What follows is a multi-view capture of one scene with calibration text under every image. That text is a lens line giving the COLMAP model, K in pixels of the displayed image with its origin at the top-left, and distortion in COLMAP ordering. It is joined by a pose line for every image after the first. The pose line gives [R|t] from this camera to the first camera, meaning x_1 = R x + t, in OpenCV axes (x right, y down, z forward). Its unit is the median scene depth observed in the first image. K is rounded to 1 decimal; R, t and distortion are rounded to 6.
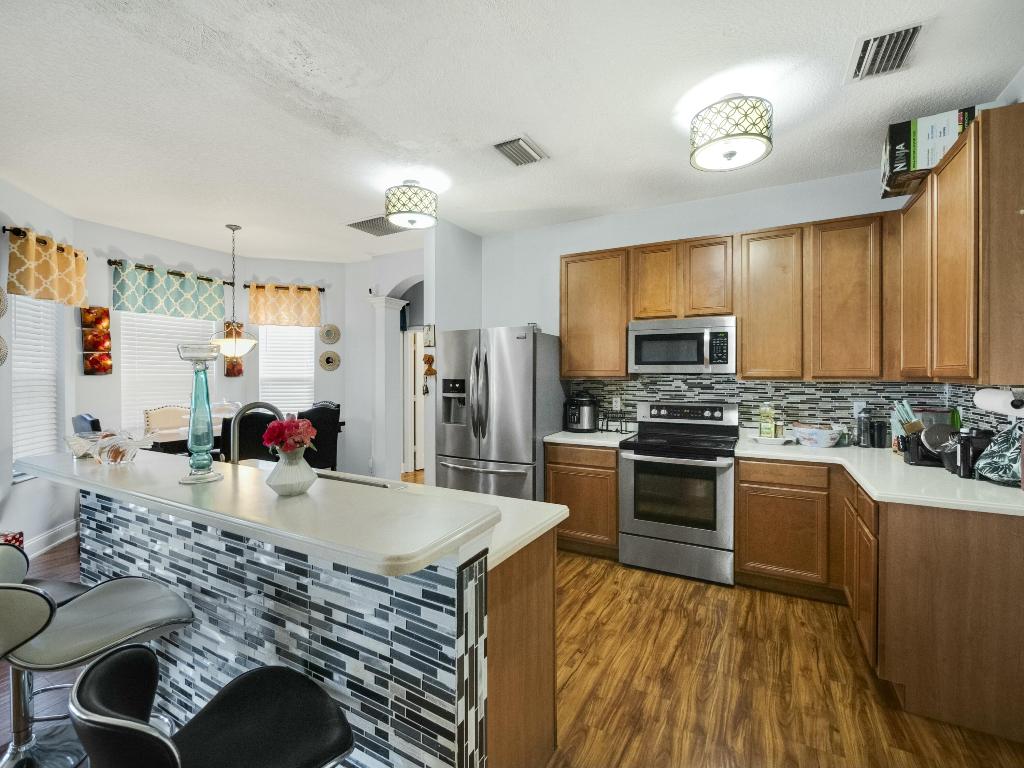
lens RADIAL K [[449.8, 0, 512.5], [0, 449.8, 379.8], [0, 0, 1]] dist [-0.009743, 0.000105]
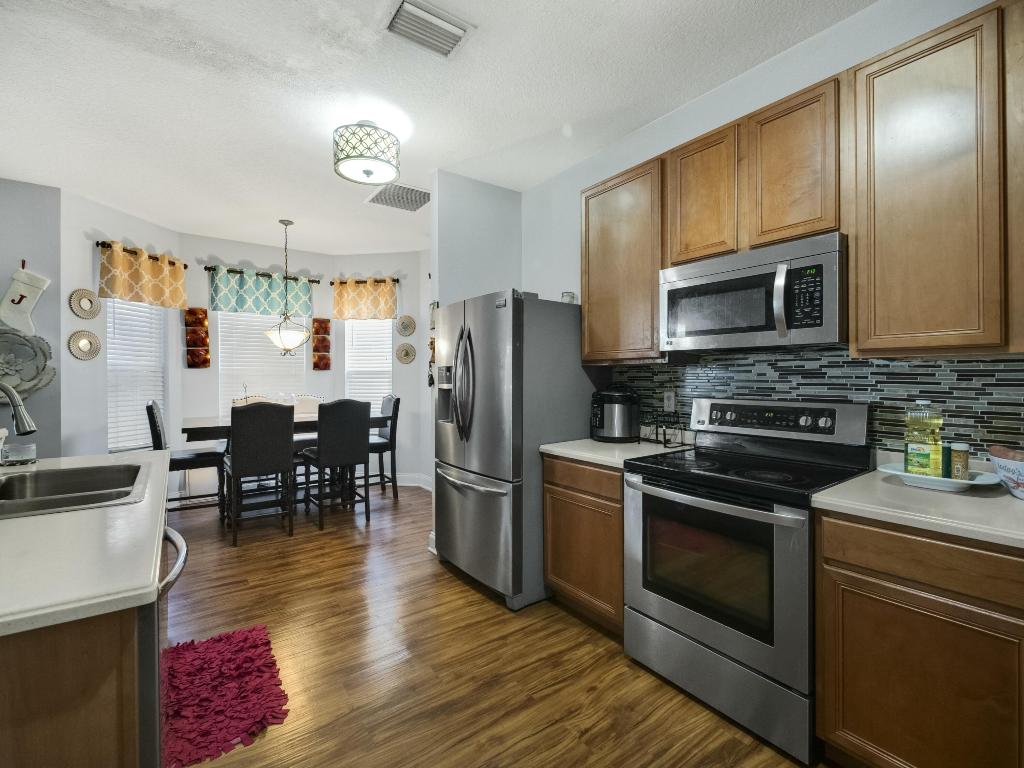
lens RADIAL K [[449.8, 0, 512.5], [0, 449.8, 379.8], [0, 0, 1]] dist [-0.009743, 0.000105]
pose [[0.908596, -0.000398, -0.417675, 0.320163], [0.000150, 1.000000, -0.000626, 0.023575], [0.417675, 0.000507, 0.908596, 0.327733]]
